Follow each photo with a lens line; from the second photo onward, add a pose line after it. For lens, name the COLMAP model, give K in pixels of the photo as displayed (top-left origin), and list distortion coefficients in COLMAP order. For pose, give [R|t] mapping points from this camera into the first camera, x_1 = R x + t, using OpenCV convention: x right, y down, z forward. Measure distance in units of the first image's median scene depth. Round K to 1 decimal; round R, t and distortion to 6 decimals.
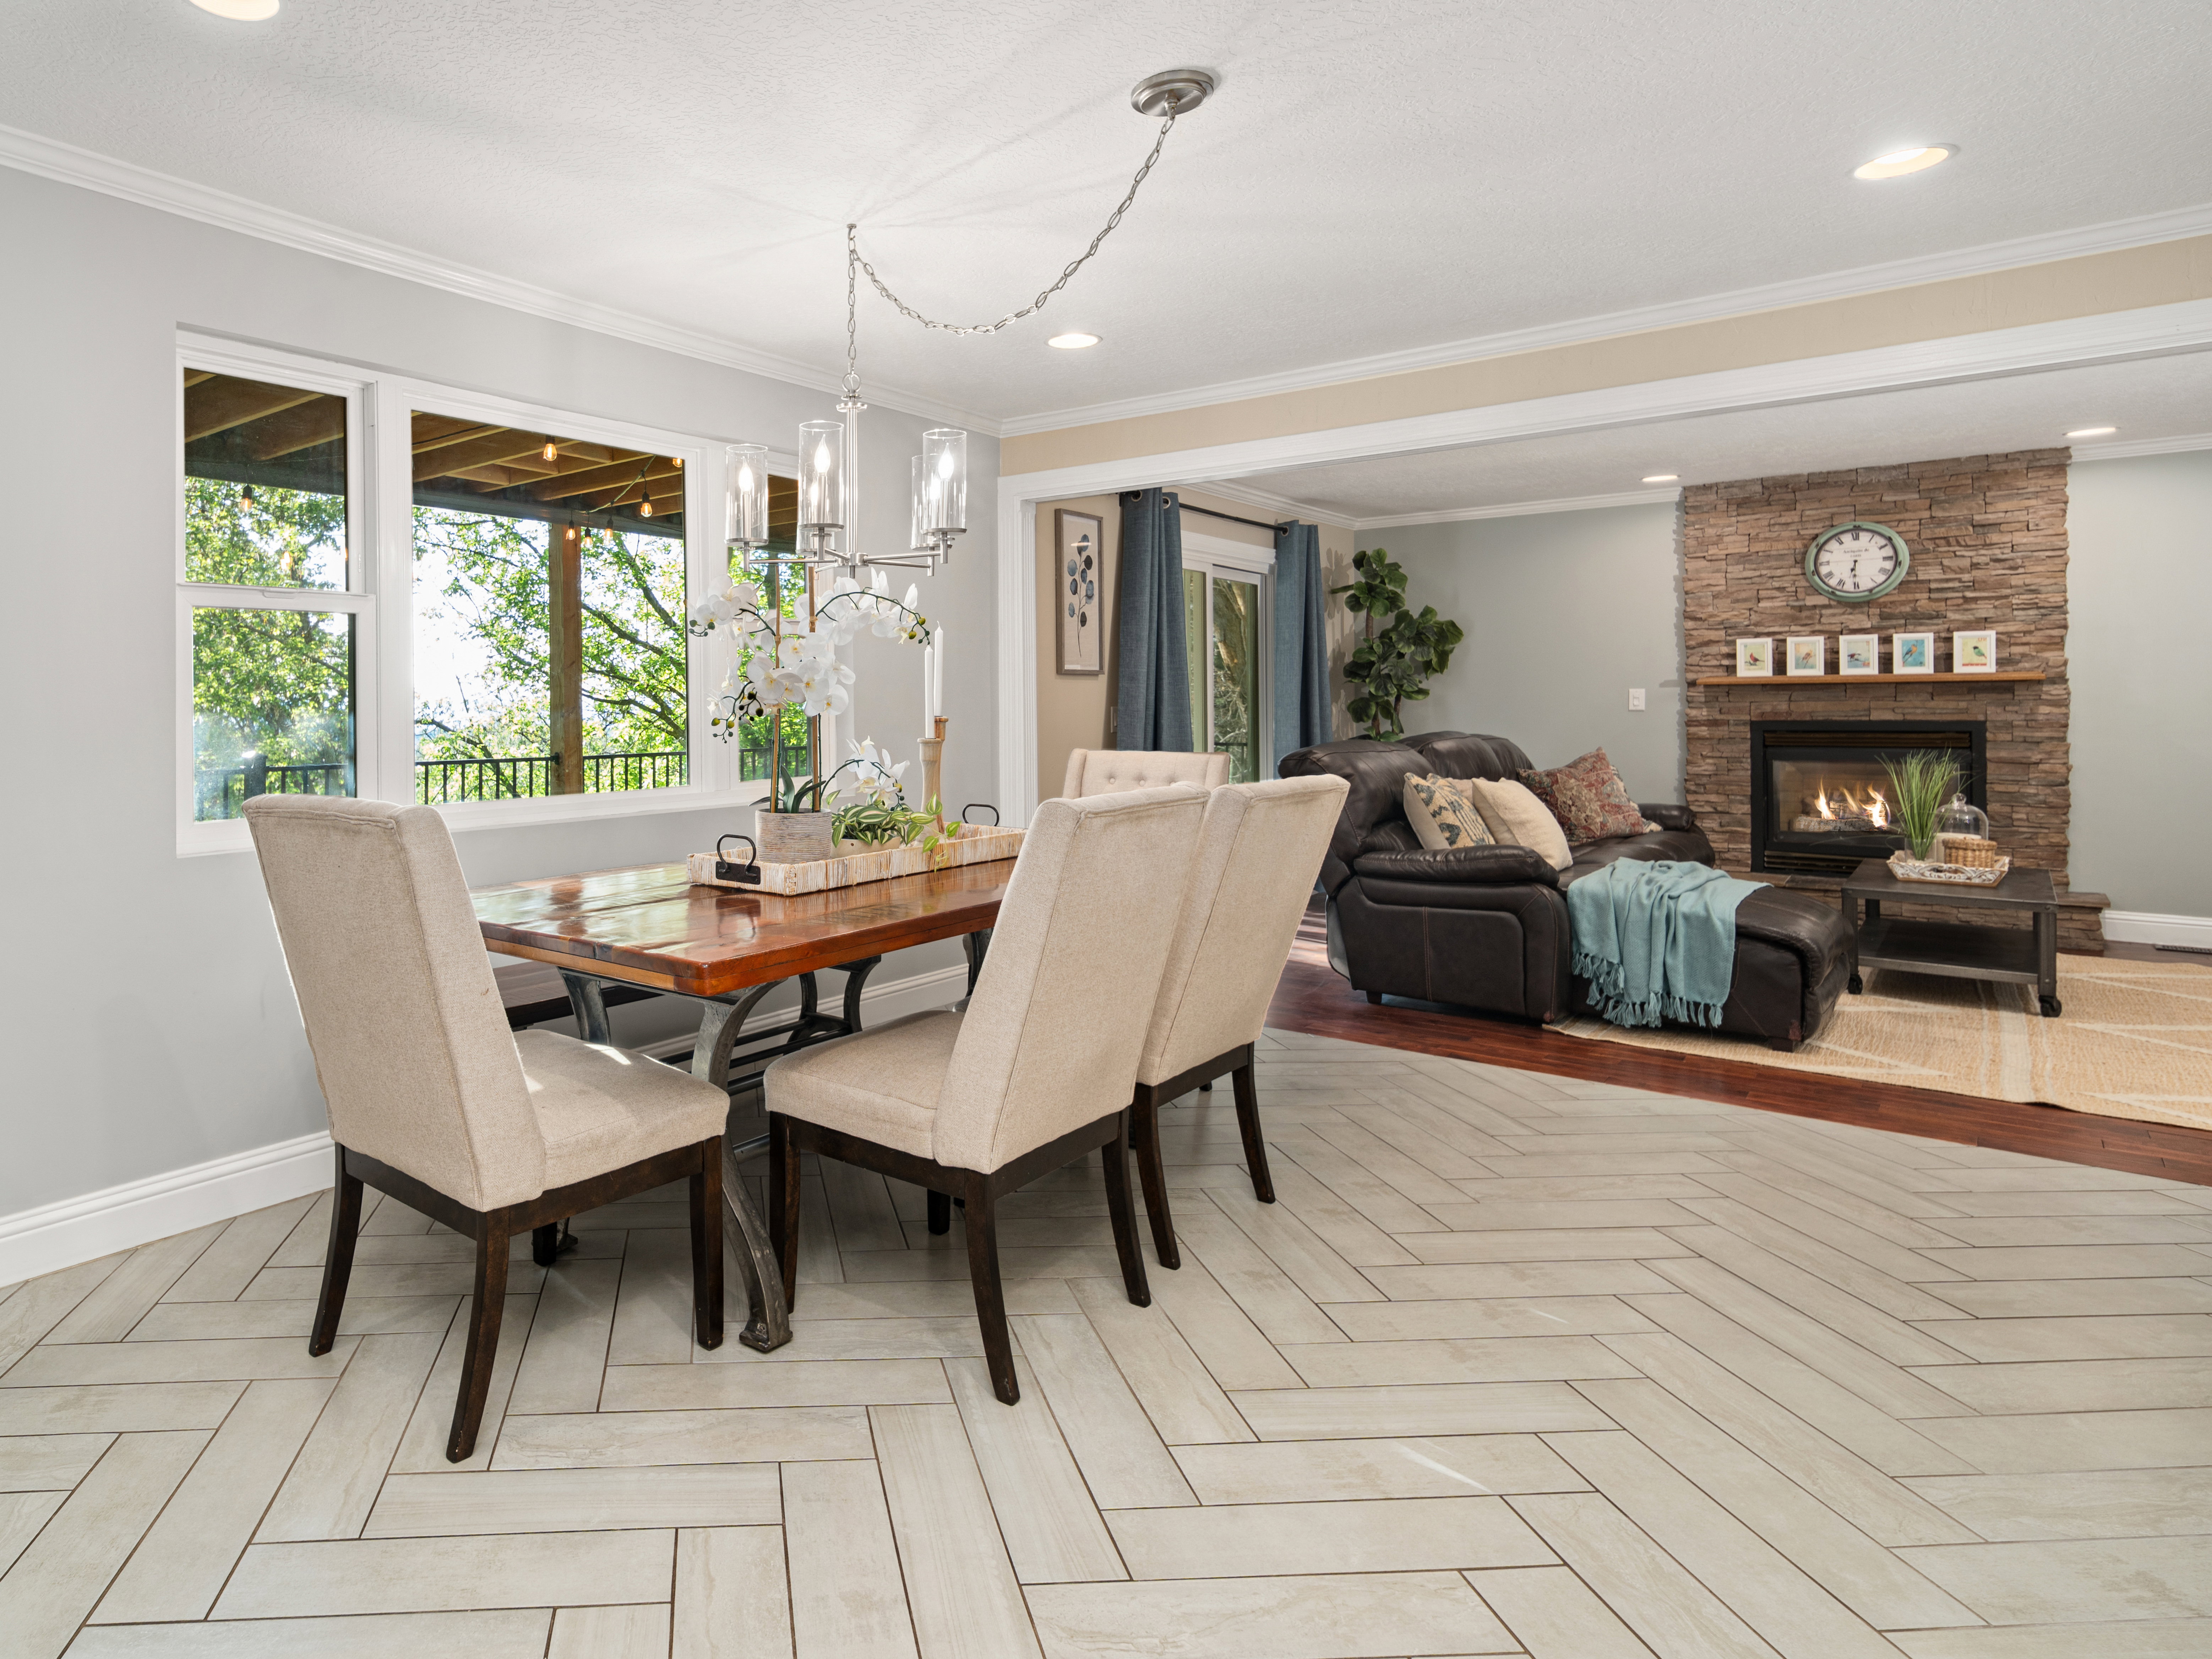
lens RADIAL K [[1283.3, 0, 796.3], [0, 1283.3, 717.5], [0, 0, 1]] dist [0.002212, 0.001075]
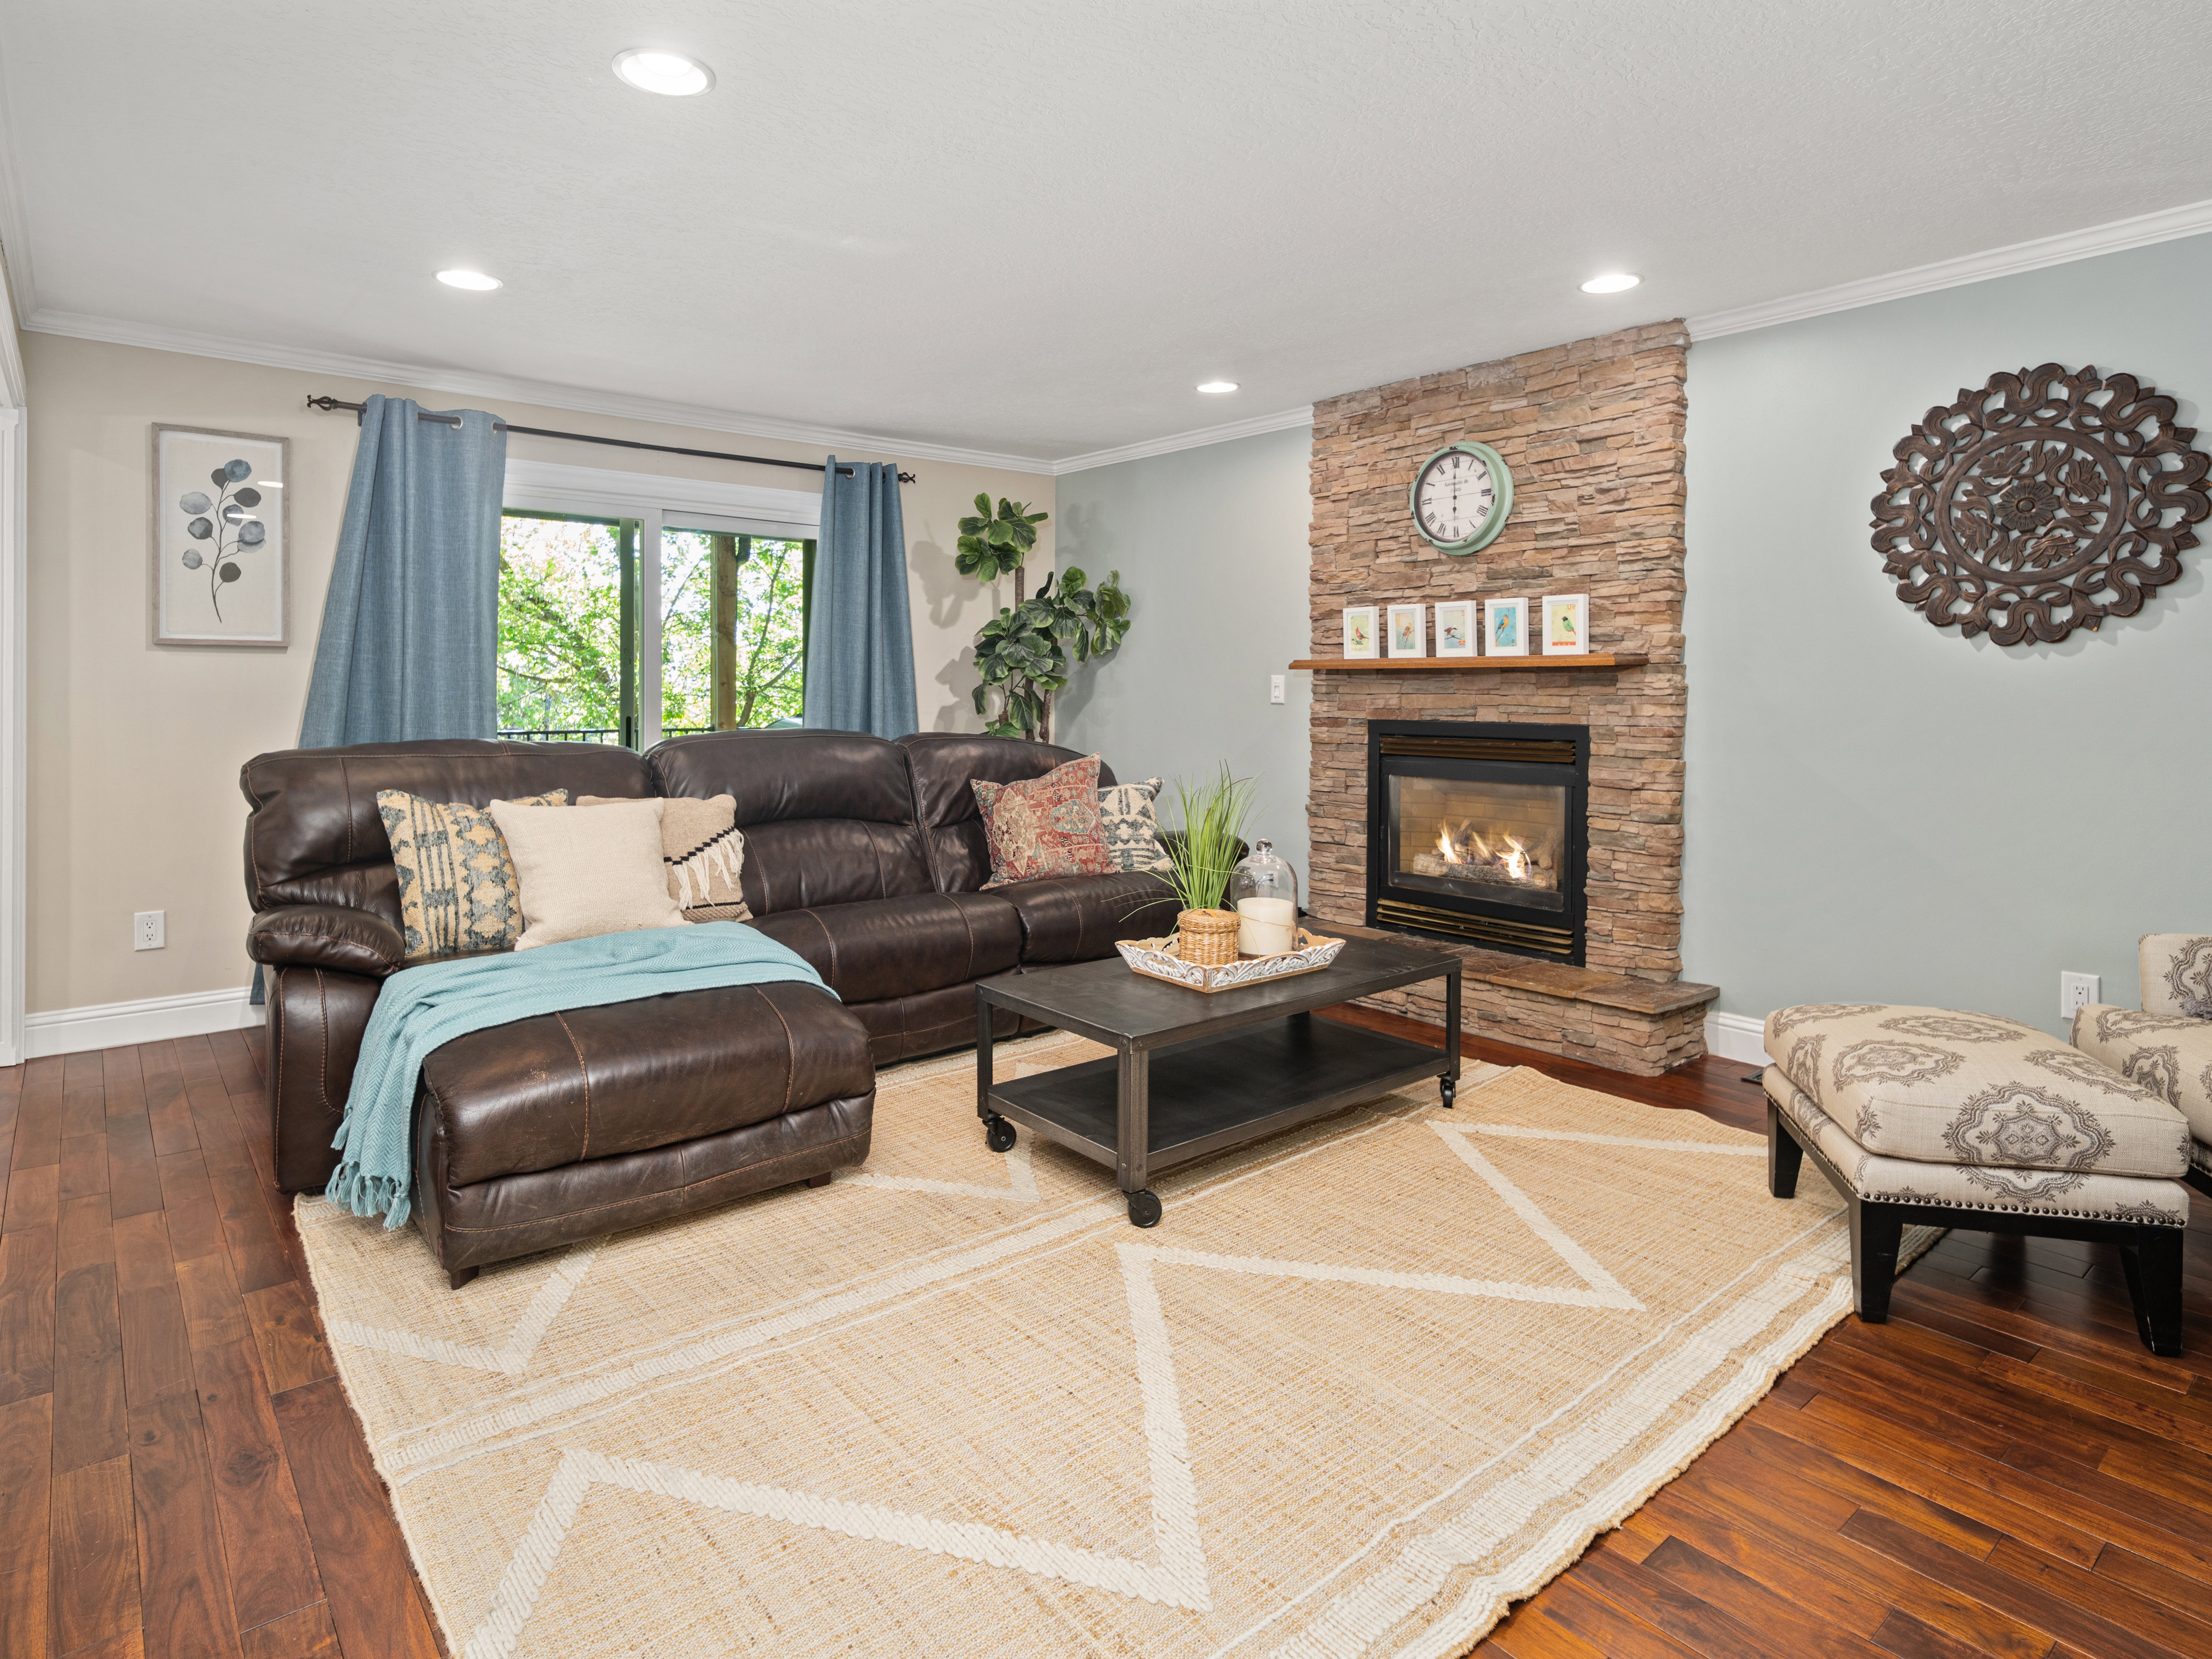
lens RADIAL K [[1250.8, 0, 1060.8], [0, 1250.8, 702.4], [0, 0, 1]] dist [-0.000521, 0.001037]
pose [[0.991040, 0.012948, -0.132940, 0.709903], [-0.012584, 0.999914, 0.003579, -0.008218], [0.132975, -0.001874, 0.991118, 0.290877]]
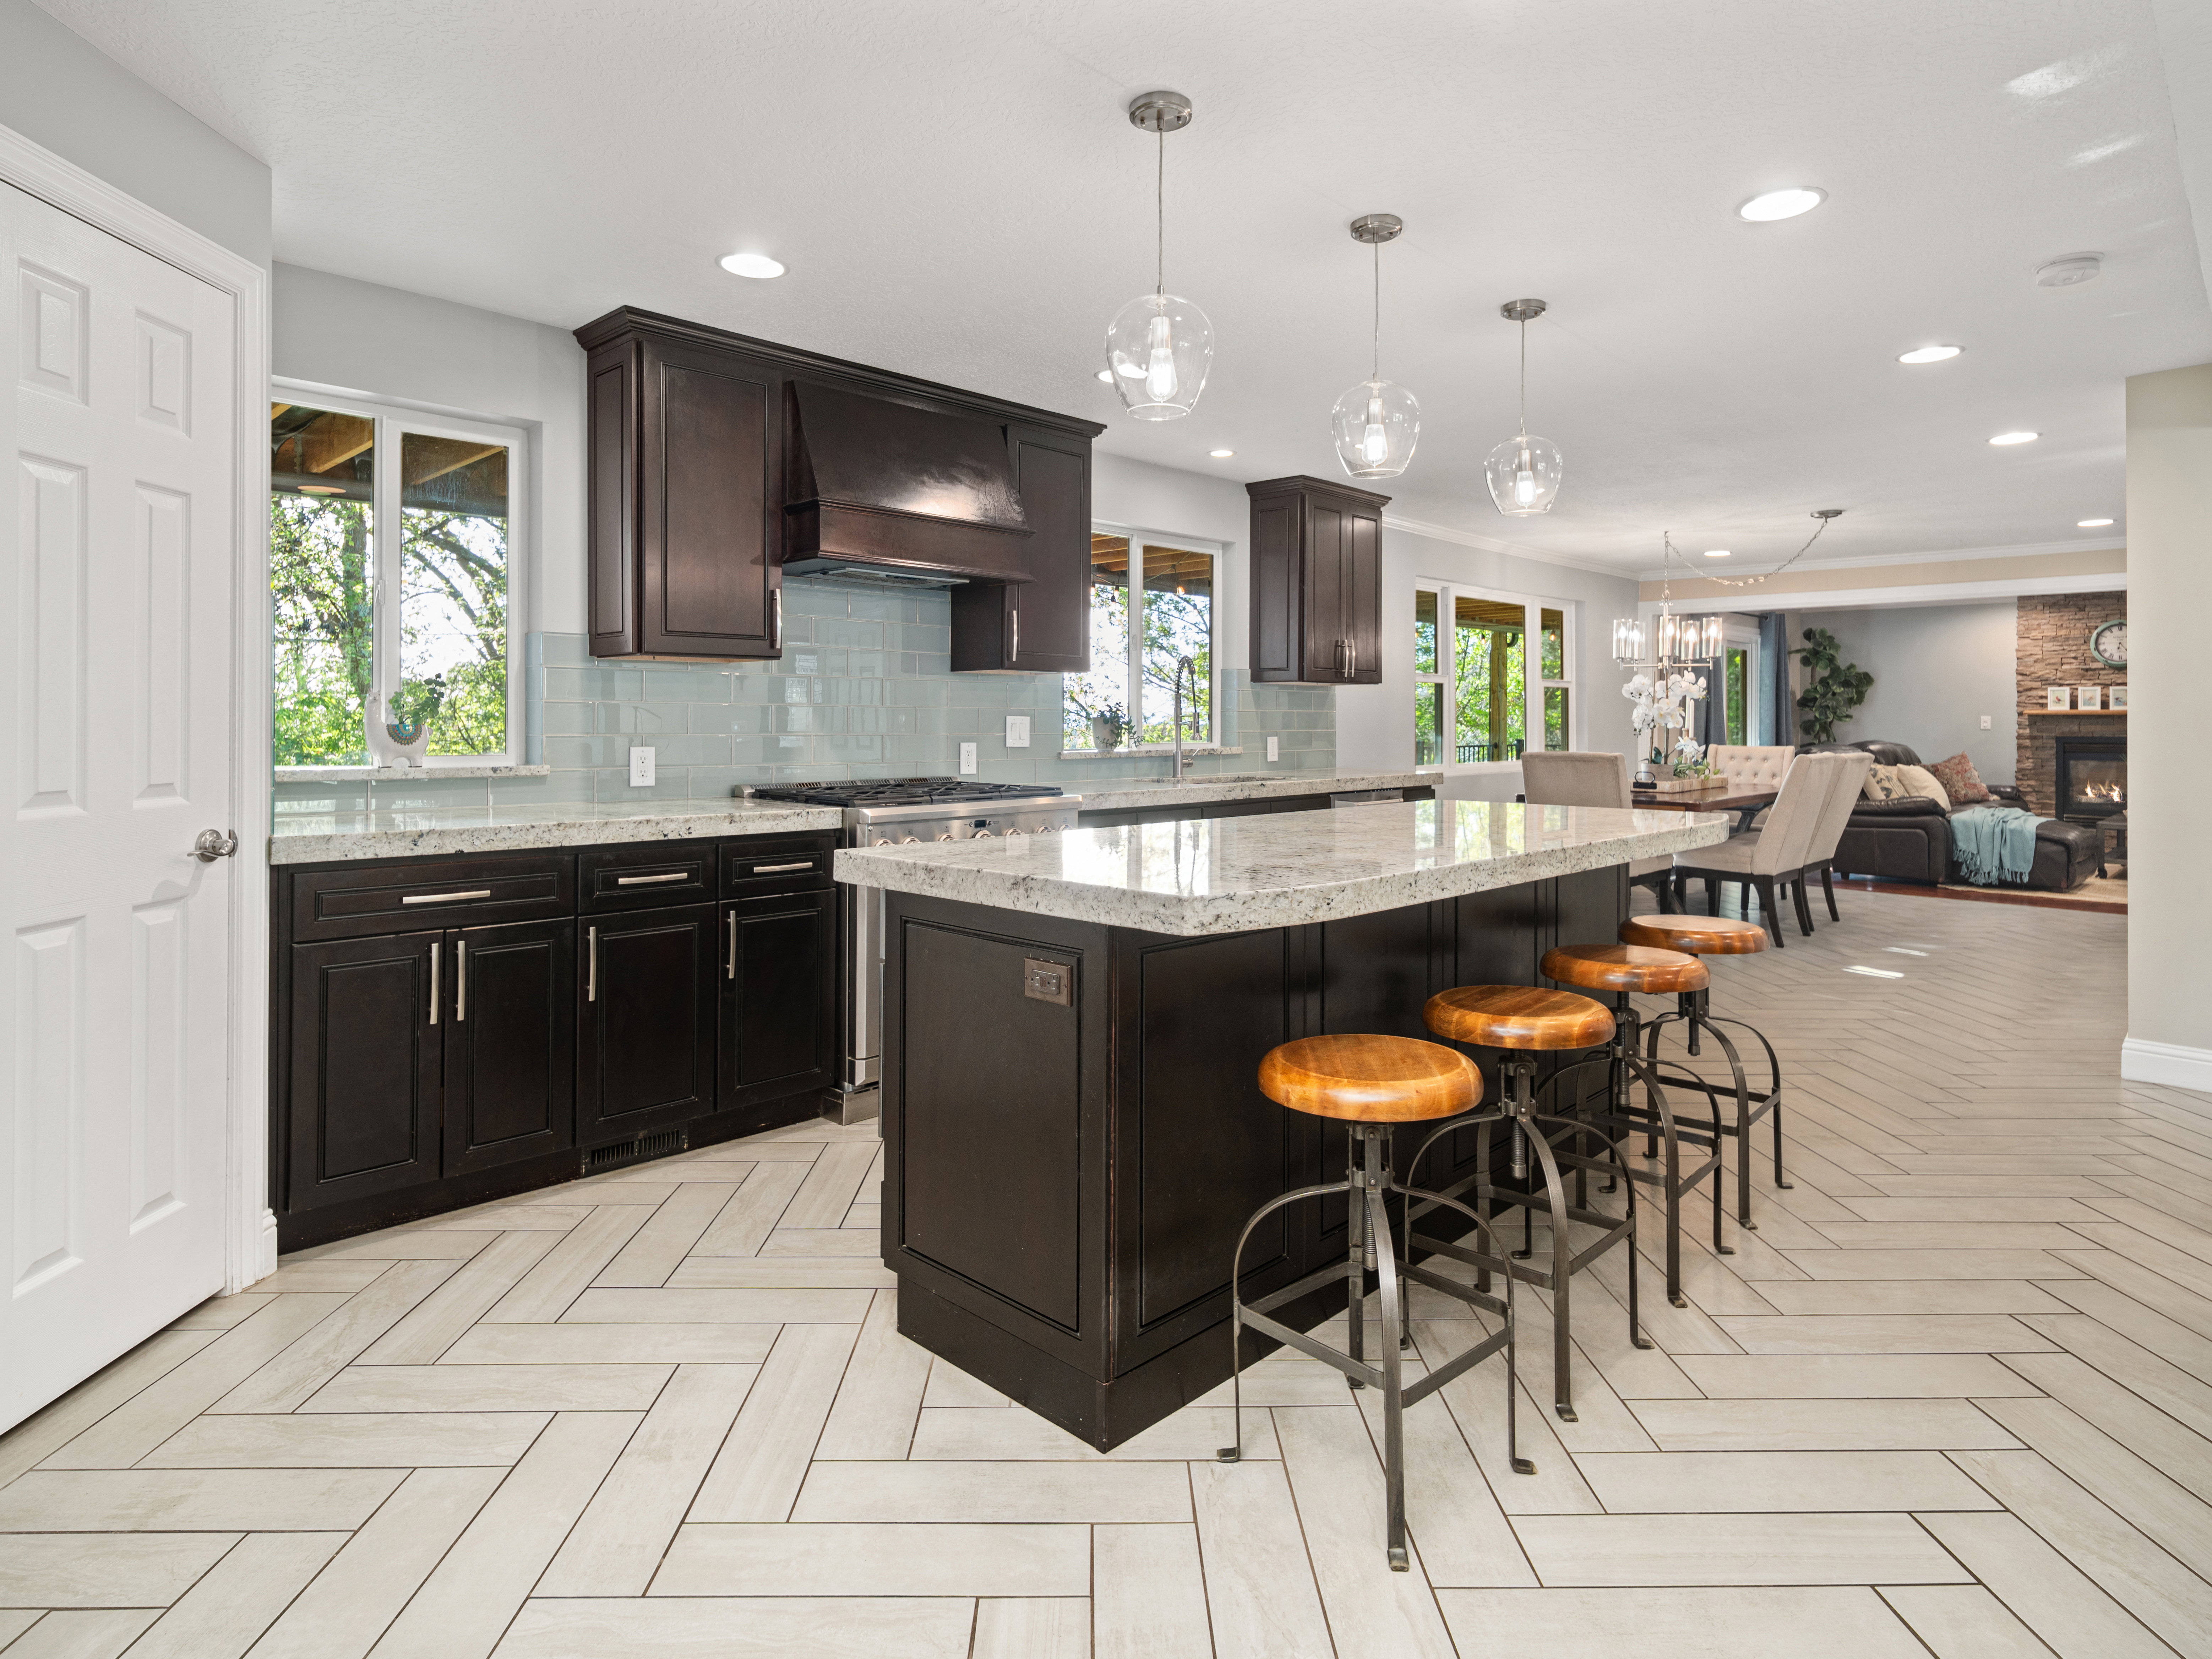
lens RADIAL K [[1224.6, 0, 1108.7], [0, 1224.6, 733.0], [0, 0, 1]] dist [0.002341, -0.000396]
pose [[0.999205, 0.010600, -0.038421, -0.451493], [-0.010473, 0.999939, 0.003517, 0.005562], [0.038456, -0.003112, 0.999255, -0.677321]]
